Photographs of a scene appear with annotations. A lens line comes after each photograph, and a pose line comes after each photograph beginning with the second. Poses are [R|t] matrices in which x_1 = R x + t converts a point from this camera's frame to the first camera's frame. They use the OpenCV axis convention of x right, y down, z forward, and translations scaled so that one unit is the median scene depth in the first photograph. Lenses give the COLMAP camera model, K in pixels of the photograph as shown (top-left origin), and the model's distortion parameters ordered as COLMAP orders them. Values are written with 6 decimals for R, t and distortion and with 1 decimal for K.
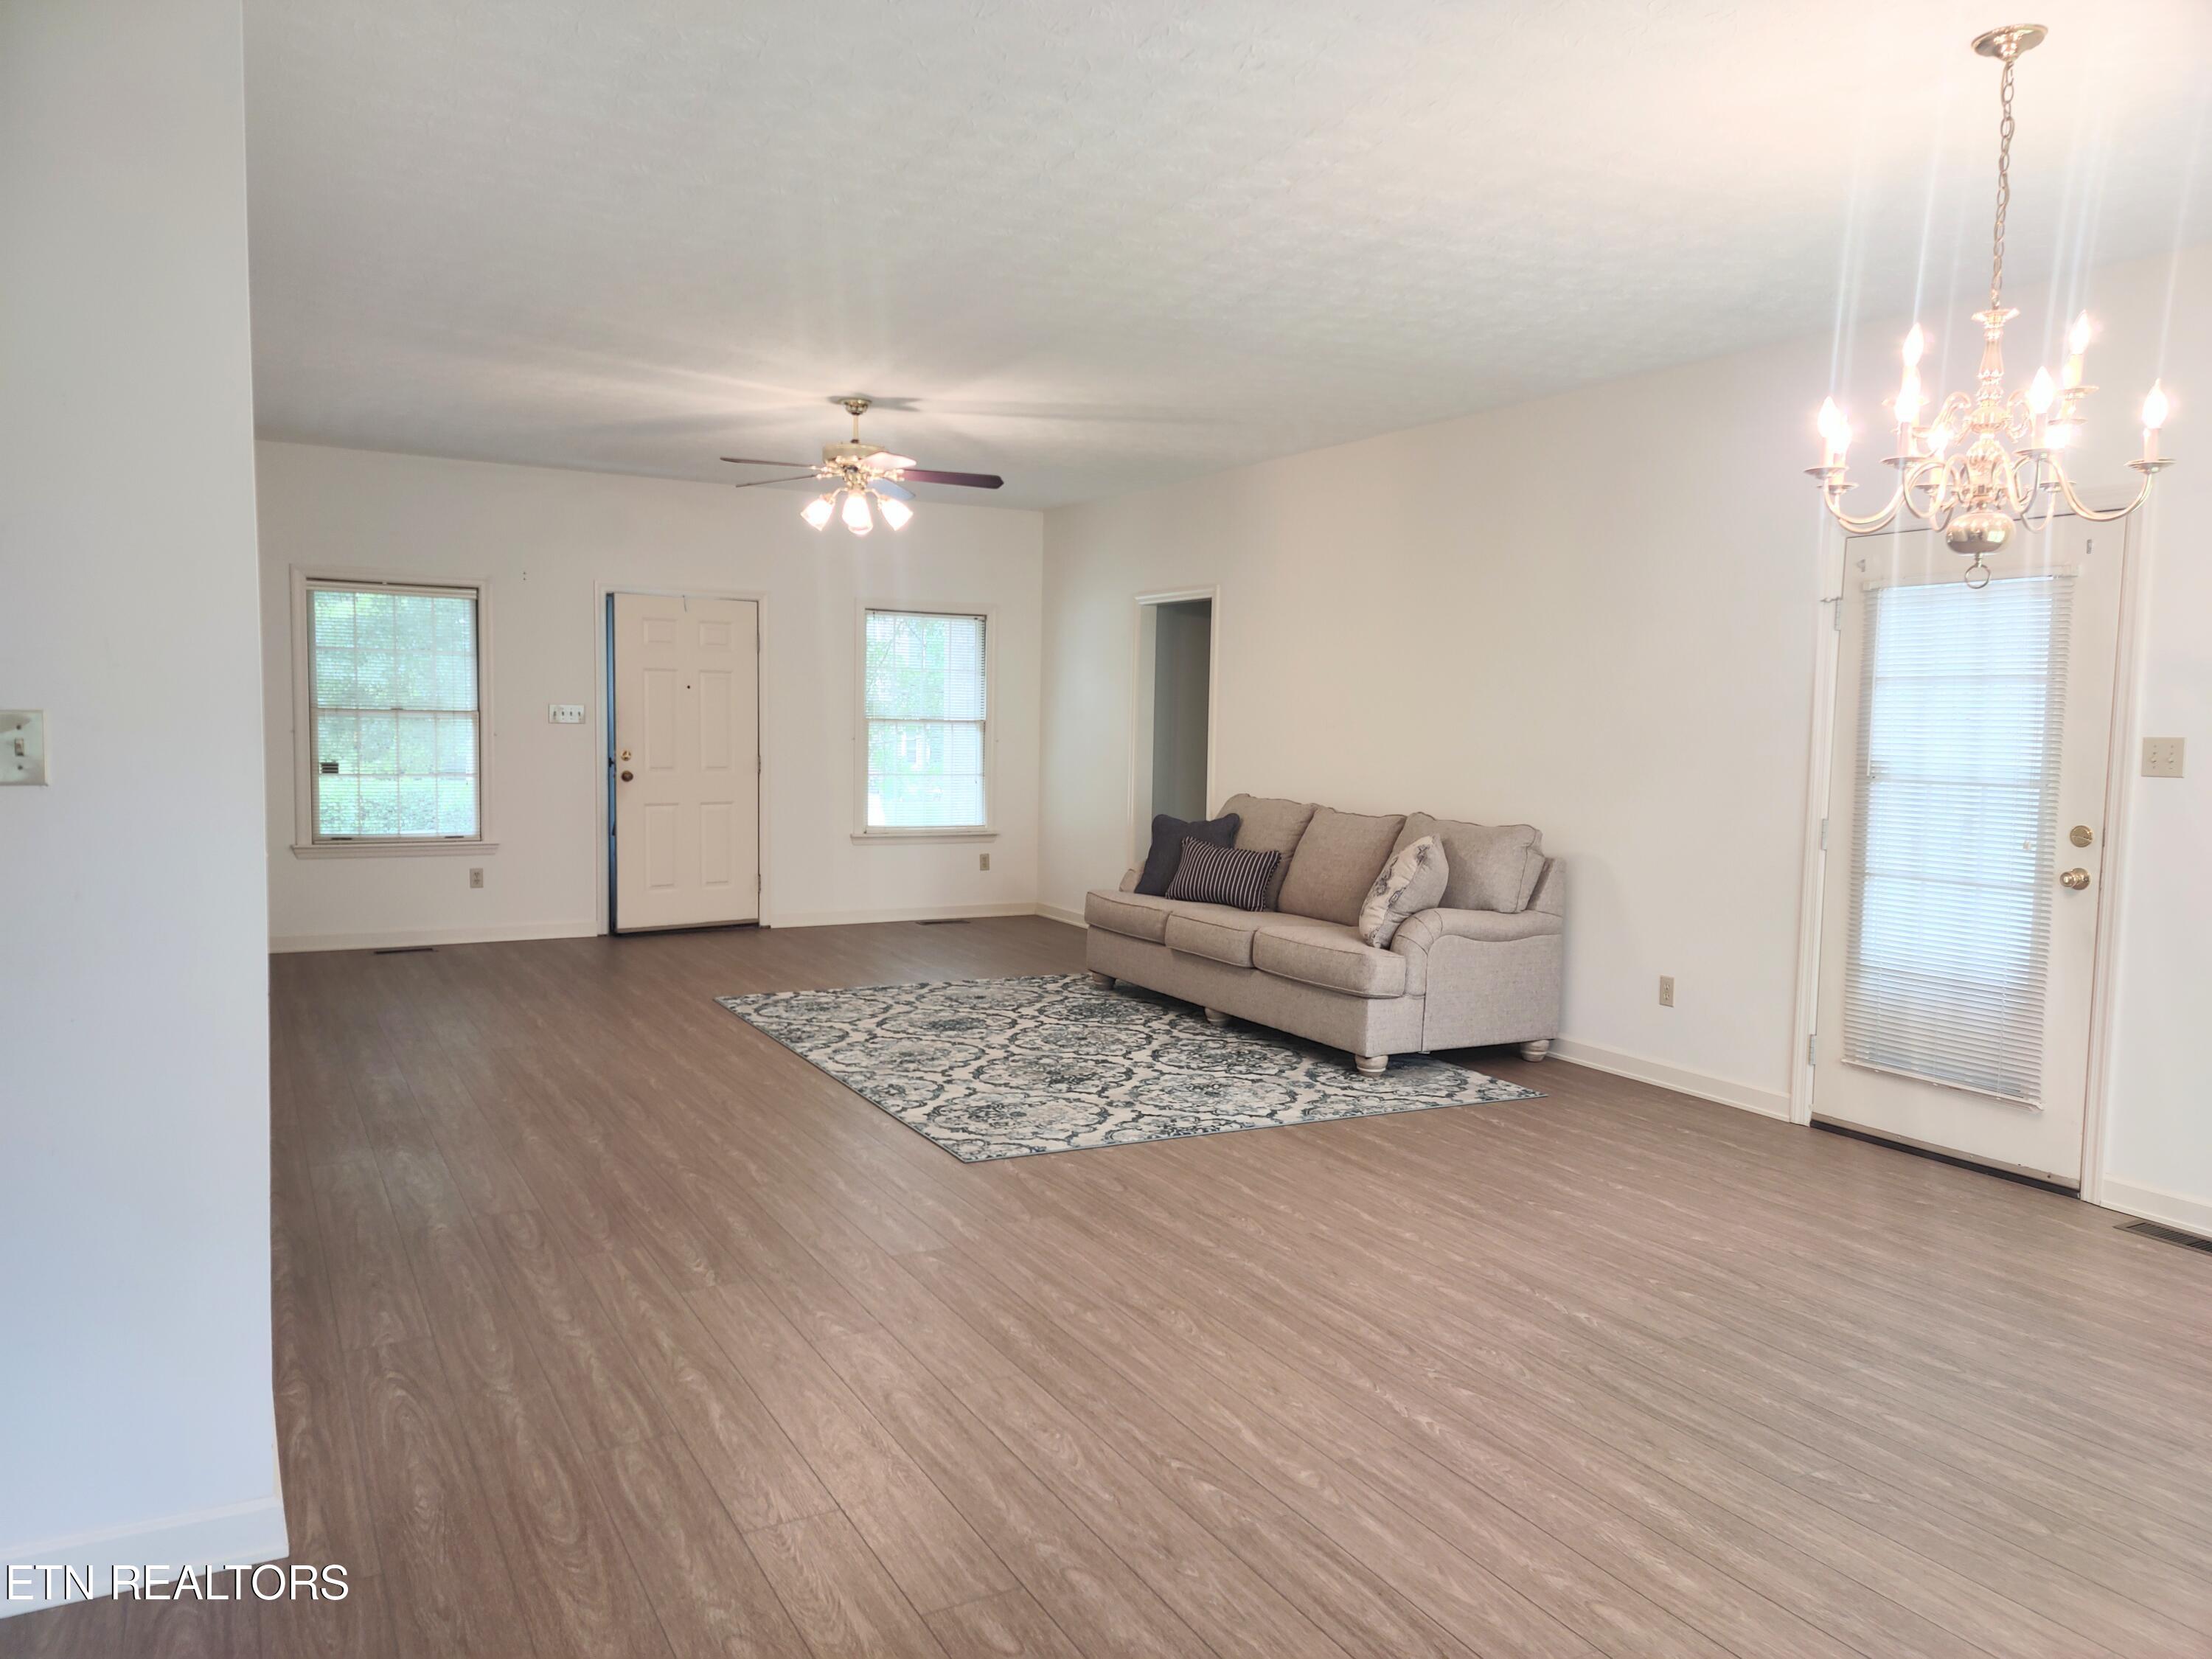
lens RADIAL K [[1510.2, 0, 1106.0], [0, 1510.2, 829.5], [0, 0, 1]] dist [-0.048095, -0.001175]
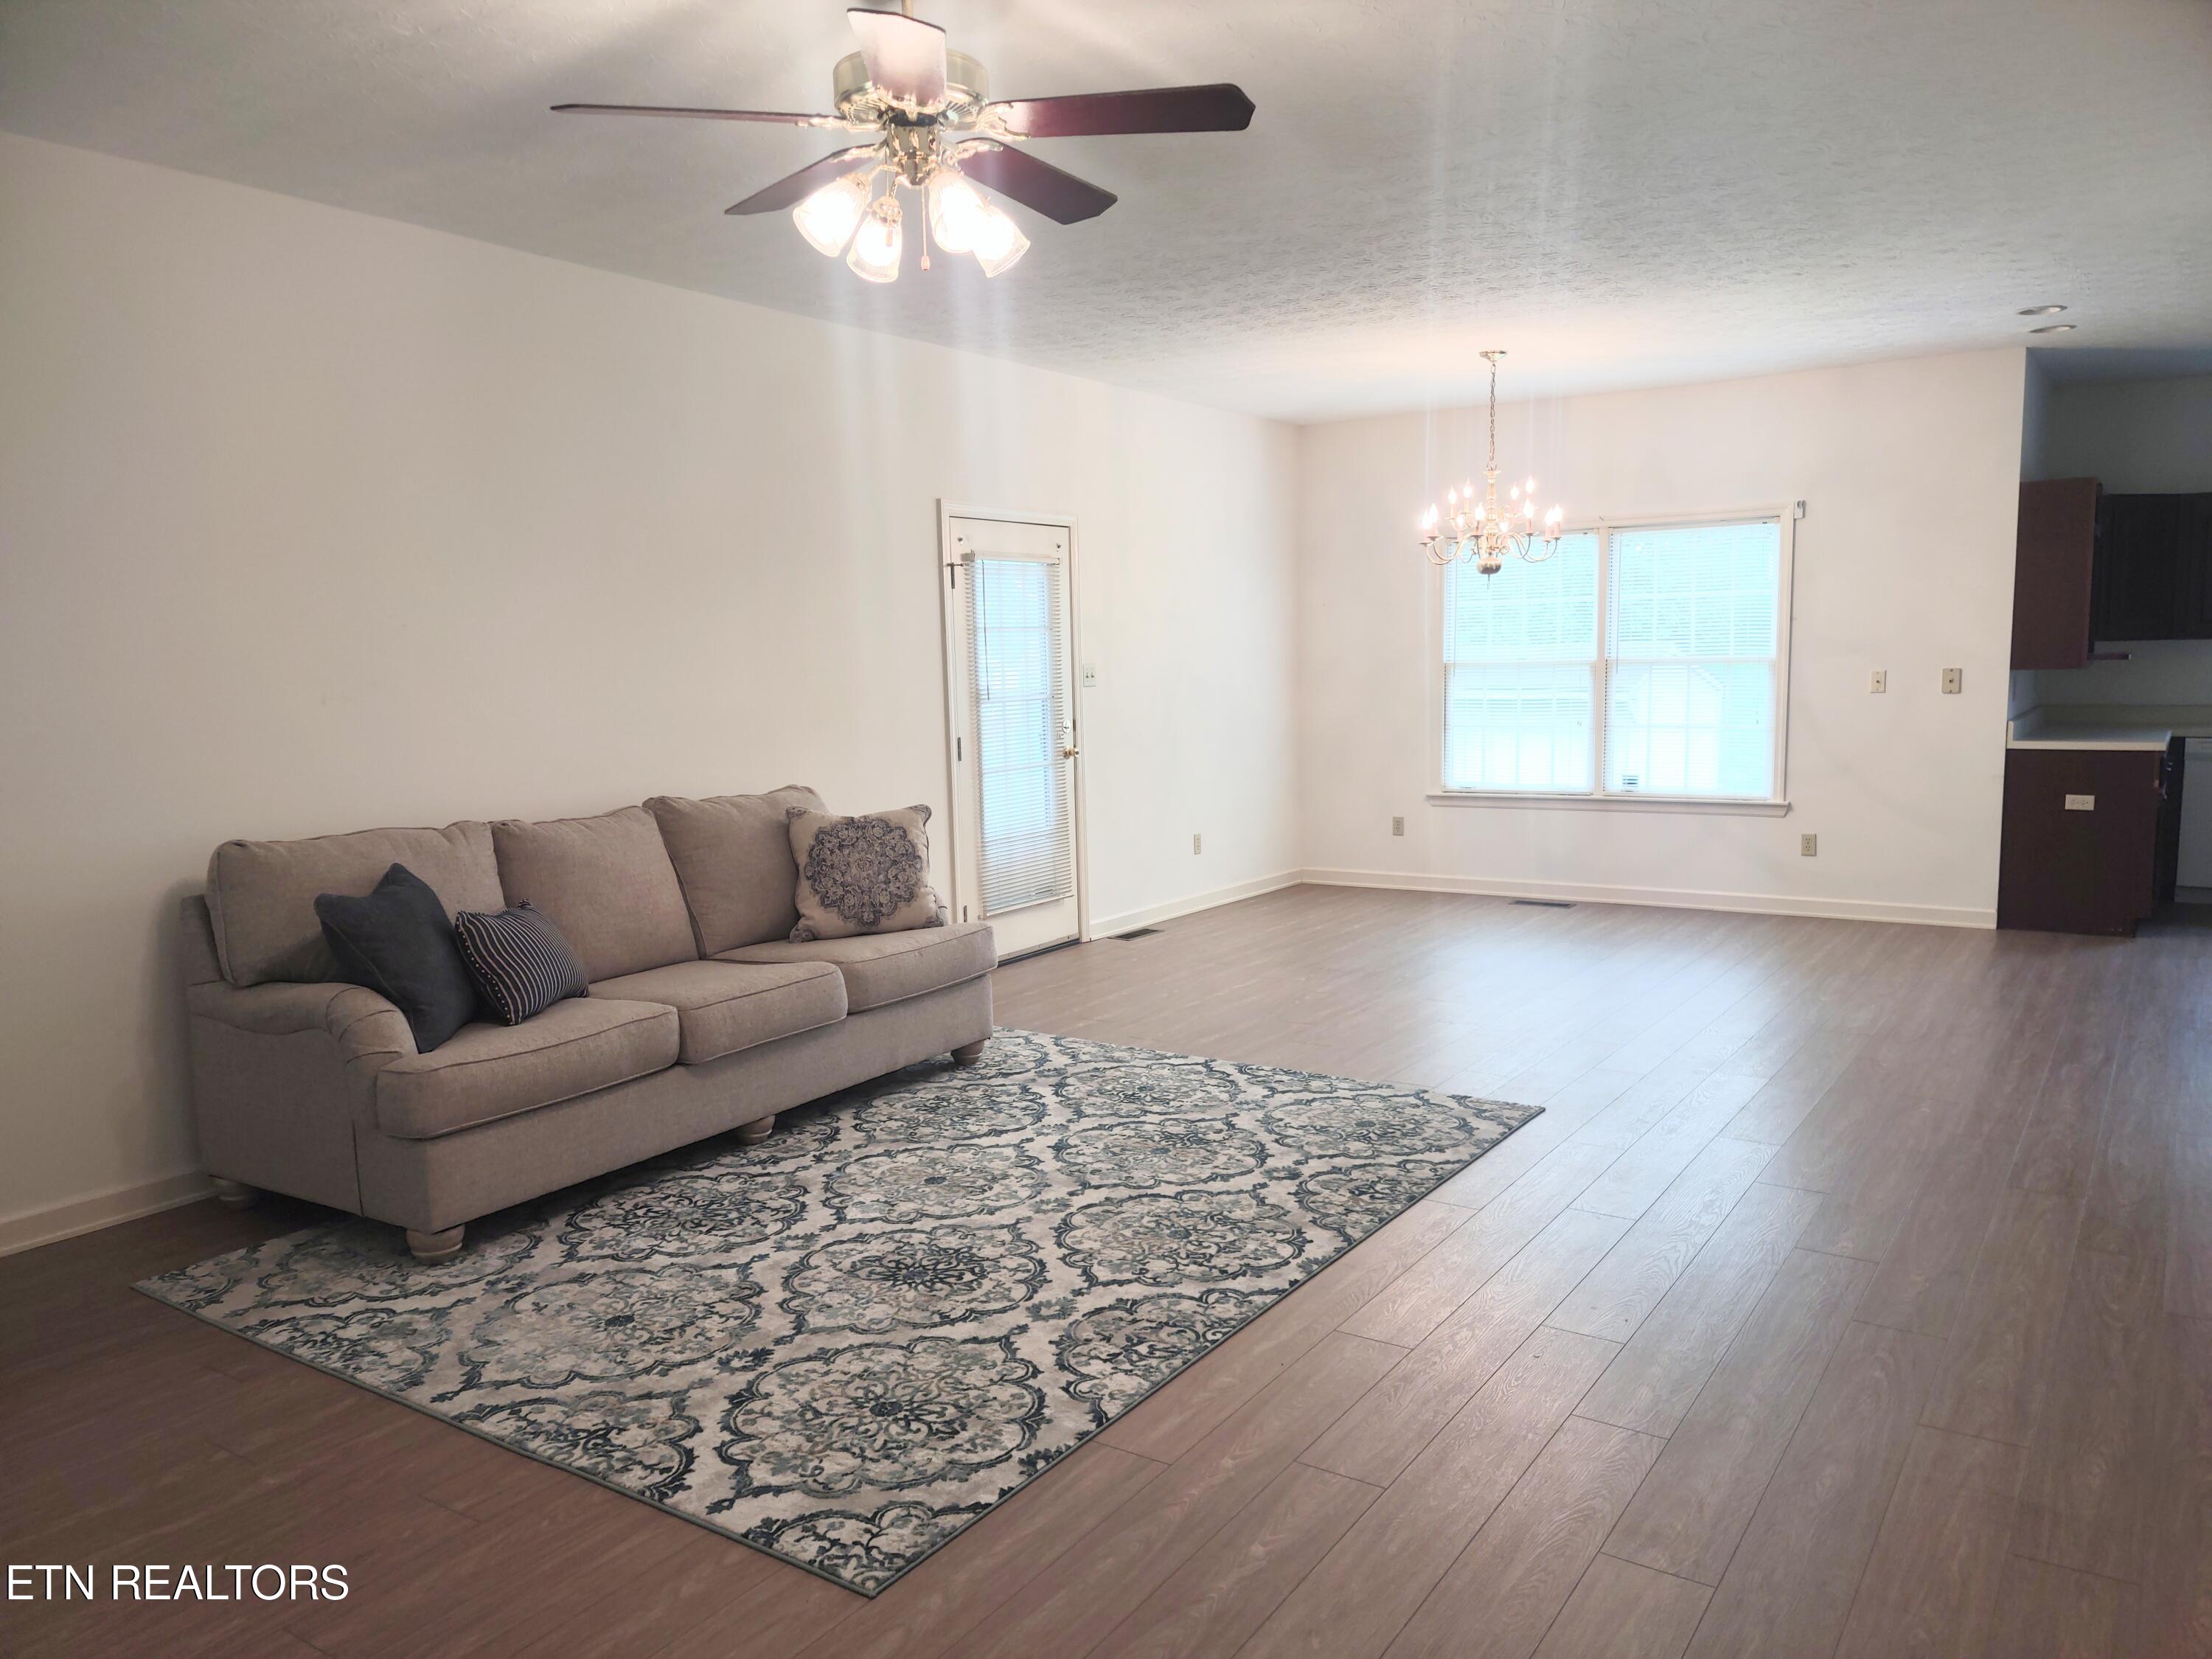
lens RADIAL K [[1510.2, 0, 1106.0], [0, 1510.2, 829.5], [0, 0, 1]] dist [-0.048095, -0.001175]
pose [[-0.464025, -0.090237, 0.881214, -0.688054], [0.092412, 0.984438, 0.149469, -0.103851], [-0.880989, 0.150792, -0.448465, 1.431896]]
